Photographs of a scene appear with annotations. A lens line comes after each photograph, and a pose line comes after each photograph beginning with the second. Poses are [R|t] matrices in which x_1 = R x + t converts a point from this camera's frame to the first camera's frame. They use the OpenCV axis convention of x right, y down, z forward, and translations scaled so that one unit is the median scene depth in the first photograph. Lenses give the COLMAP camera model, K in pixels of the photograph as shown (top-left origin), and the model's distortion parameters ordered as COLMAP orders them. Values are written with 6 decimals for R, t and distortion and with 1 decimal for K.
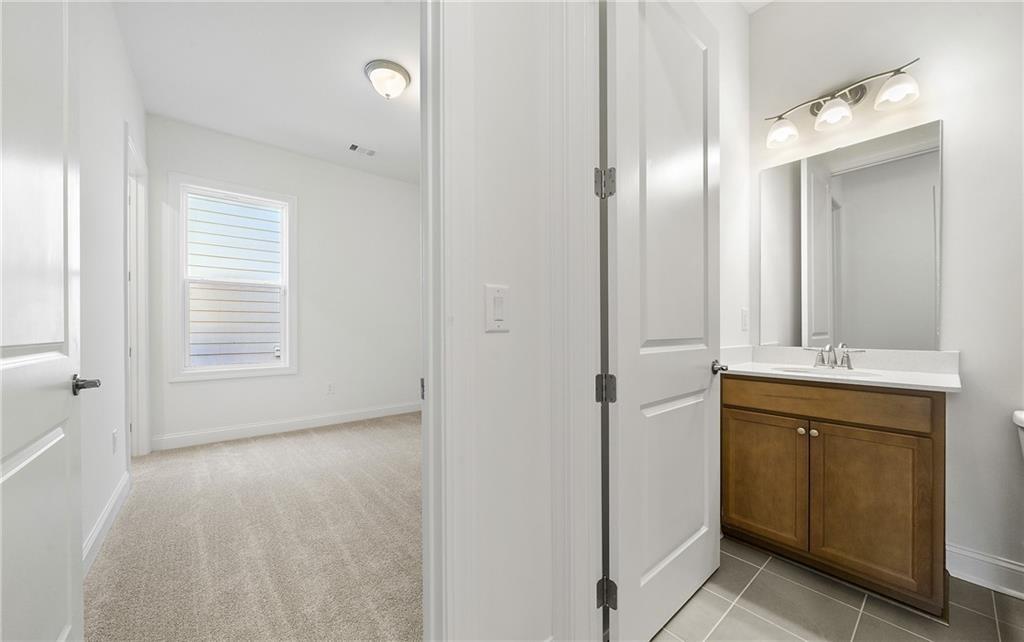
lens RADIAL K [[359.8, 0, 515.5], [0, 359.8, 333.7], [0, 0, 1]] dist [-0.000155, 0.000037]
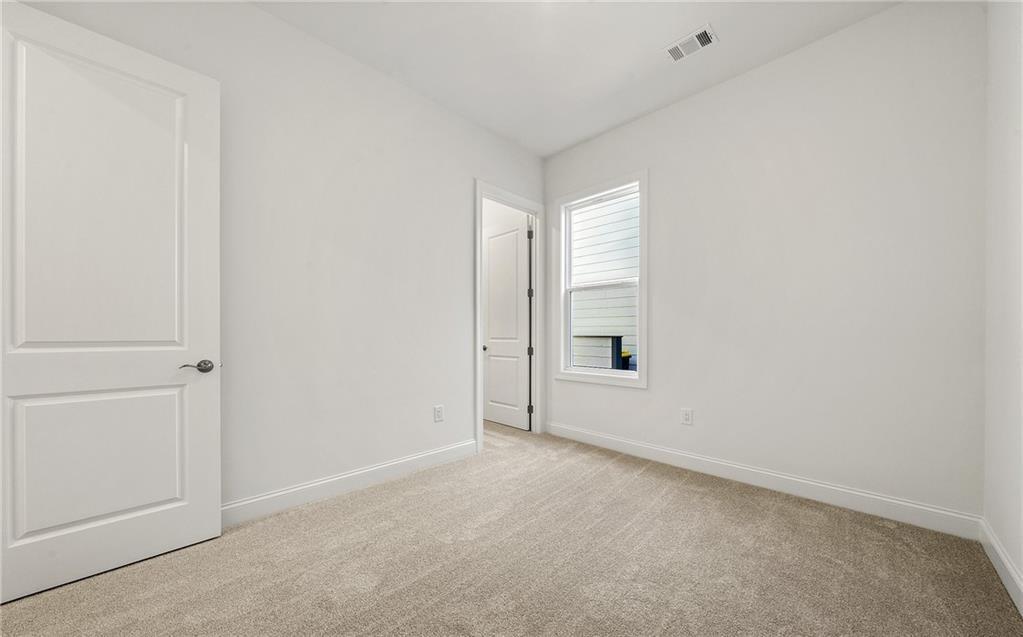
lens RADIAL K [[358.4, 0, 512.6], [0, 358.4, 338.1], [0, 0, 1]] dist [-0.001547, -0.000184]
pose [[0.087285, 0.004499, -0.996173, 0.185839], [-0.009964, 0.999944, 0.003643, -0.000166], [0.996134, 0.009608, 0.087325, 0.737163]]
